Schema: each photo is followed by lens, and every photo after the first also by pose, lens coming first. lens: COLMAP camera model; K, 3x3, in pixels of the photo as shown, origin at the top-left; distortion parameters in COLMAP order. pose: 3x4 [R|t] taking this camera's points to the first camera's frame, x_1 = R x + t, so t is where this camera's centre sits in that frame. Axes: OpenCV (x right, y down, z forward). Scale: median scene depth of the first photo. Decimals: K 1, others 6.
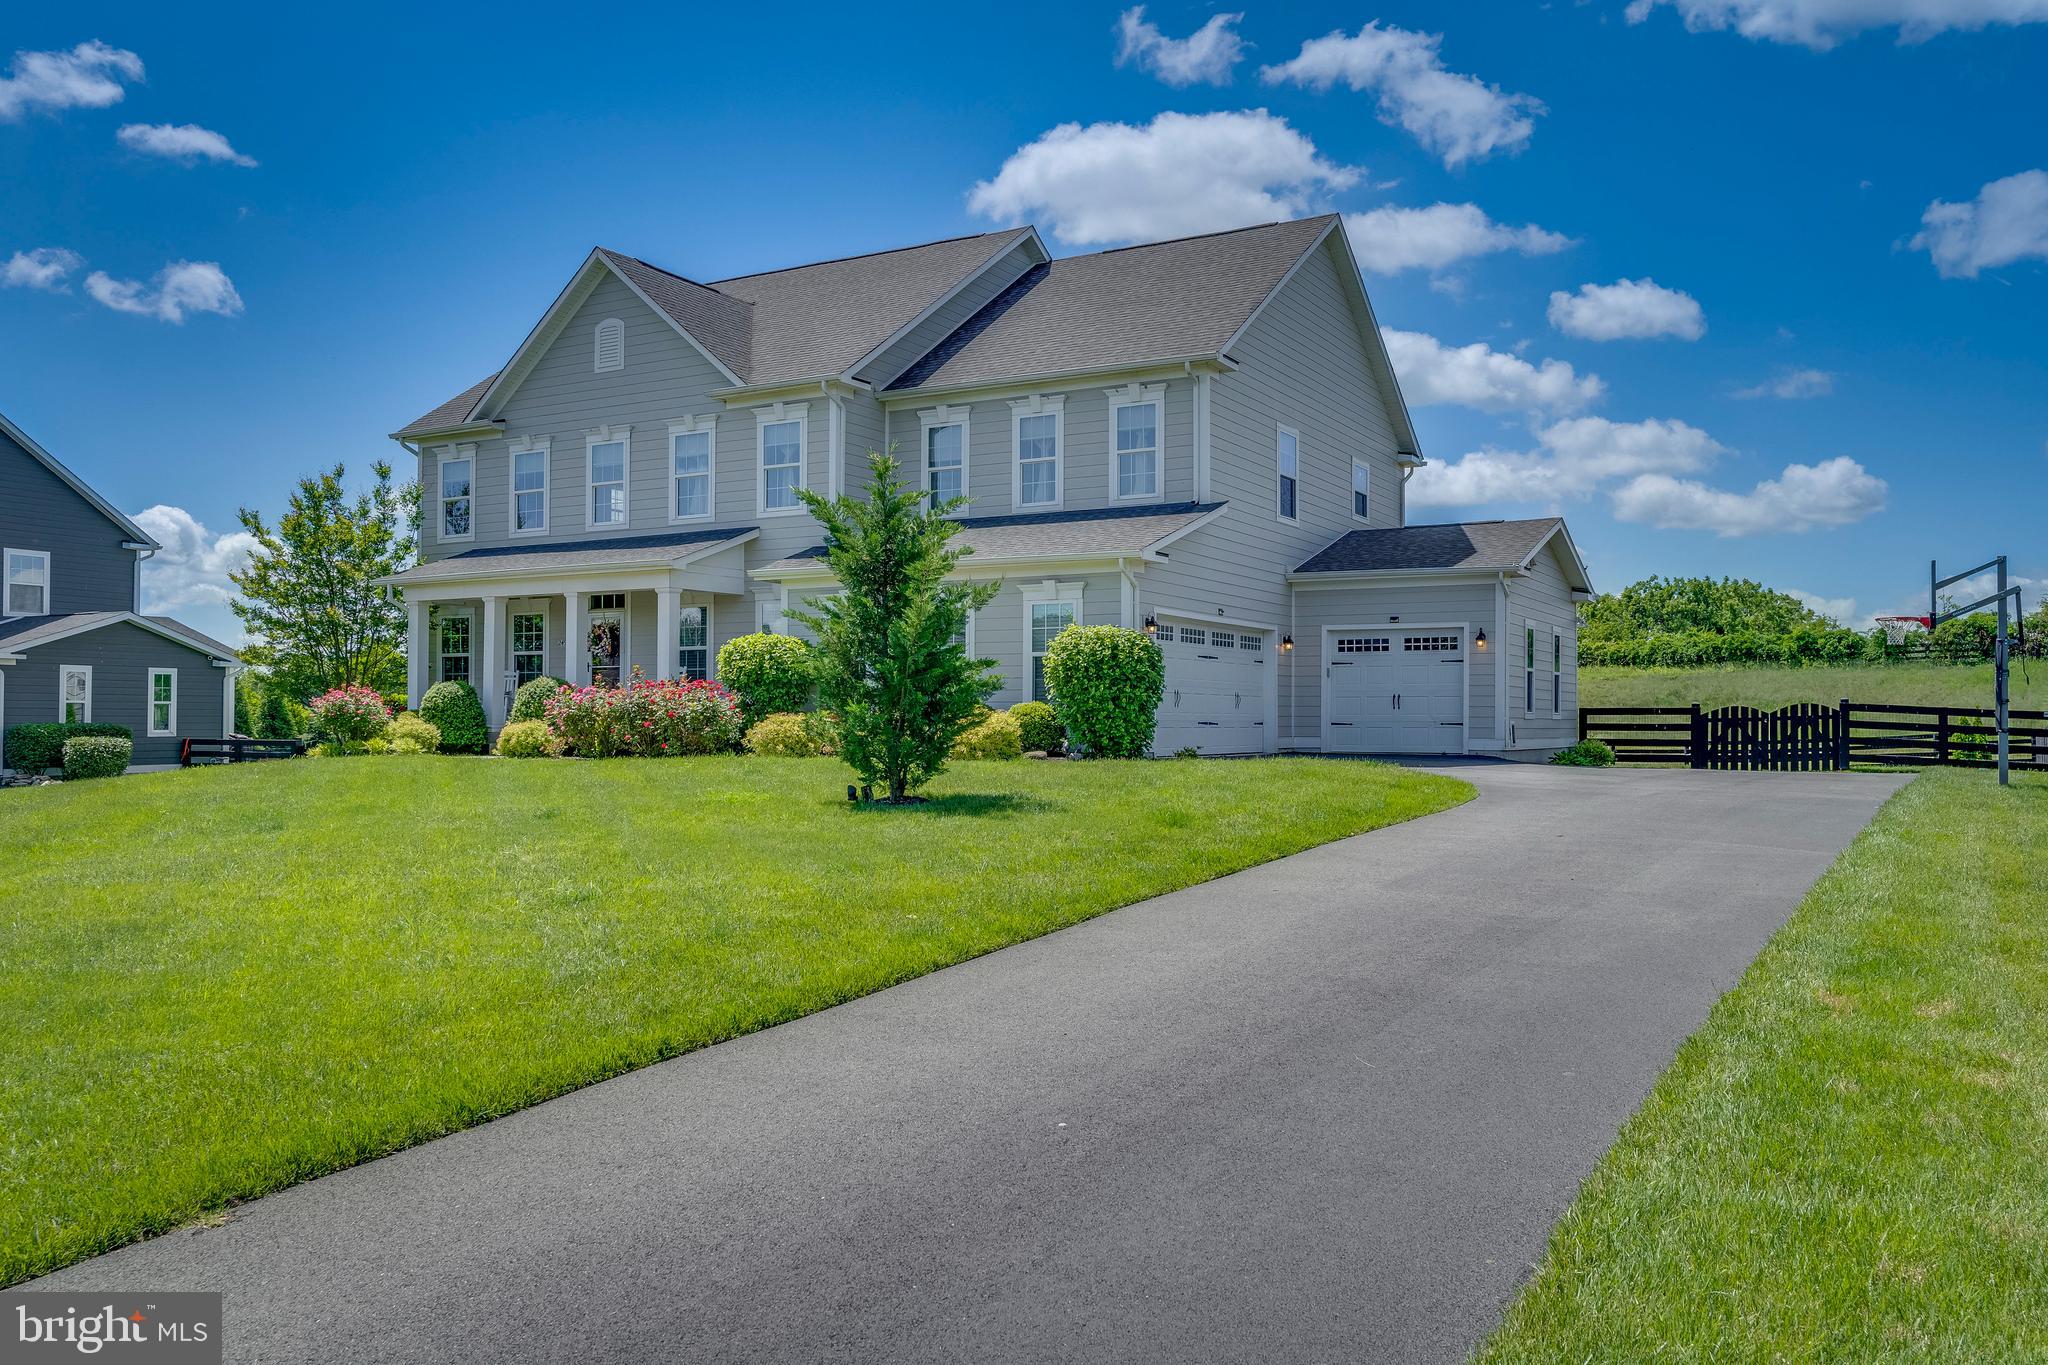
lens RADIAL K [[1441.6, 0, 981.7], [0, 1441.6, 686.2], [0, 0, 1]] dist [-0.002249, 0.005832]
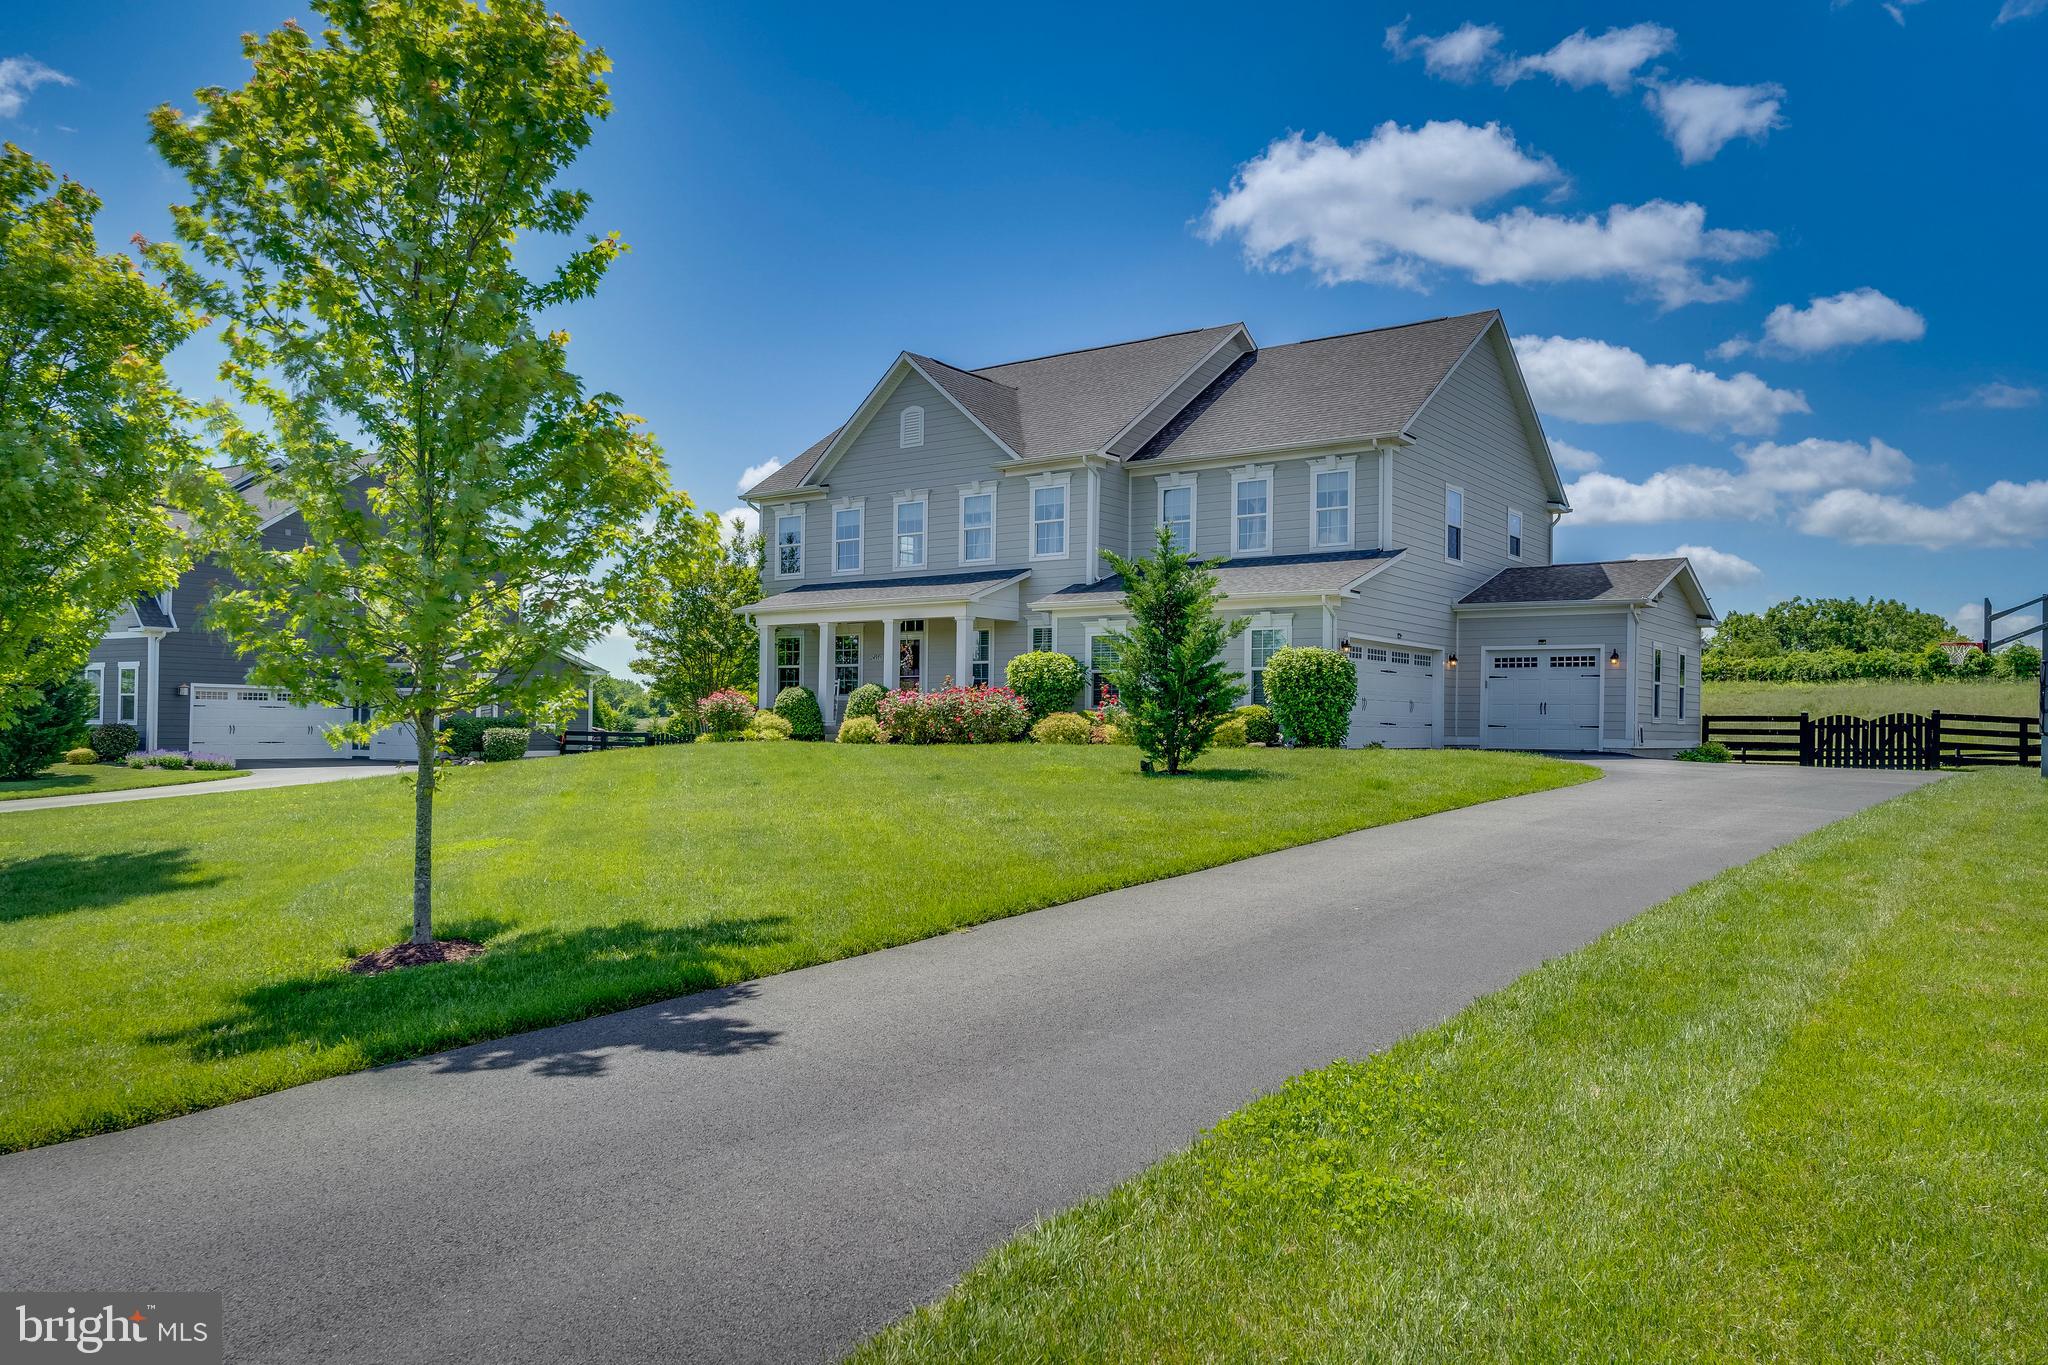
lens RADIAL K [[1287.5, 0, 1019.1], [0, 1287.5, 704.6], [0, 0, 1]] dist [-0.000739, 0.002813]
pose [[0.994034, 0.008098, -0.108766, -0.038289], [-0.007326, 0.999945, 0.007498, 0.002443], [0.108821, -0.006657, 0.994039, -0.143856]]
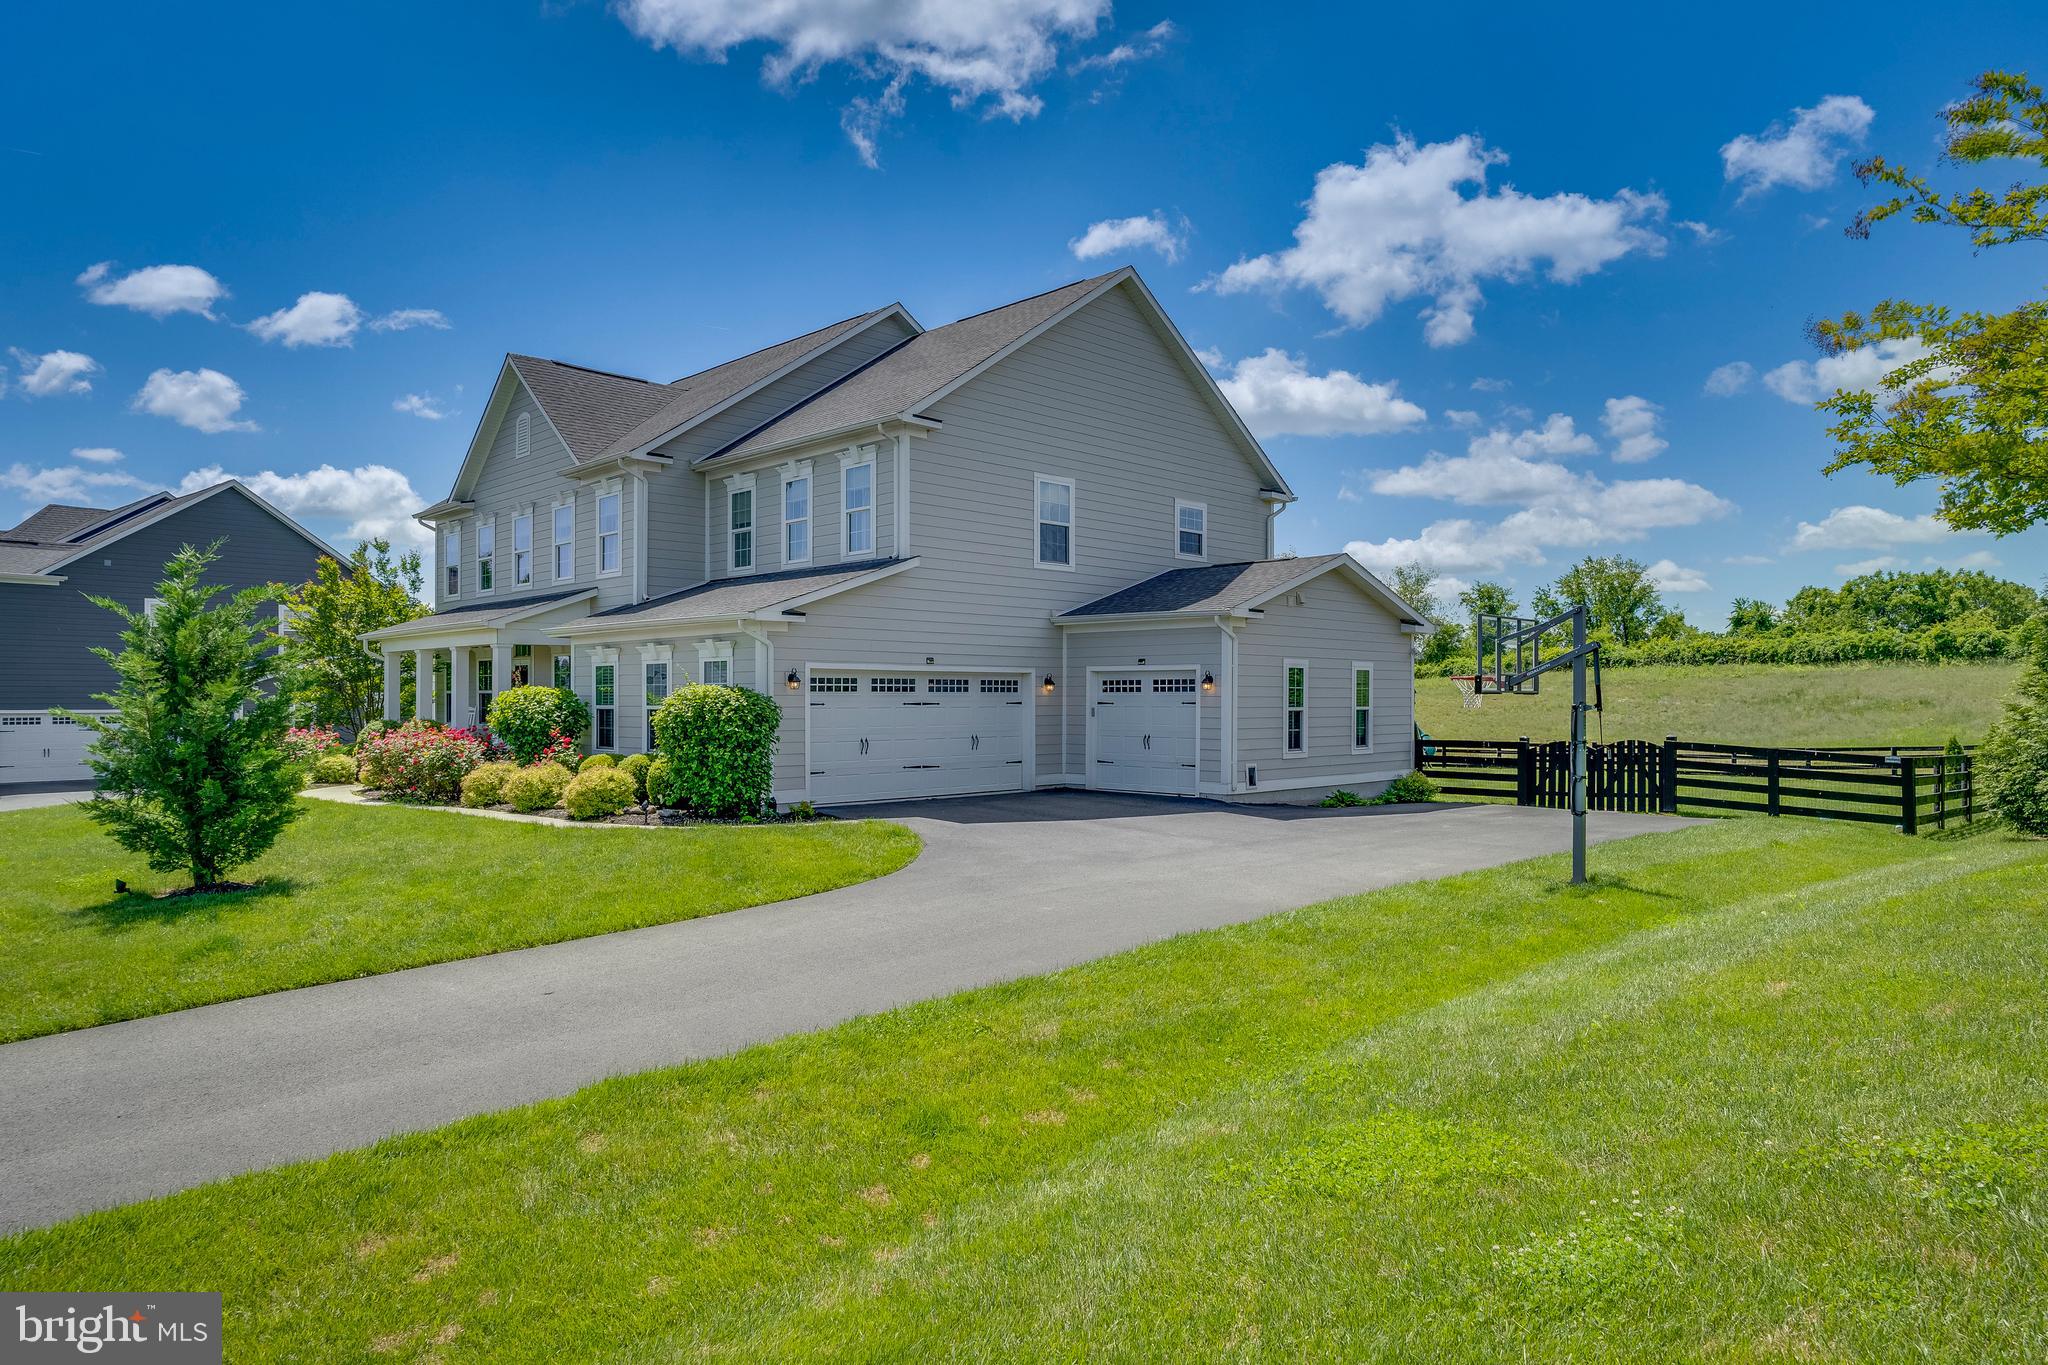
lens RADIAL K [[1132.9, 0, 987.5], [0, 1132.9, 717.2], [0, 0, 1]] dist [-0.006767, -0.002749]
pose [[0.969730, 0.002629, -0.244165, 0.367881], [0.006687, 0.999281, 0.037316, -0.036853], [0.244088, -0.037819, 0.969015, 0.187131]]
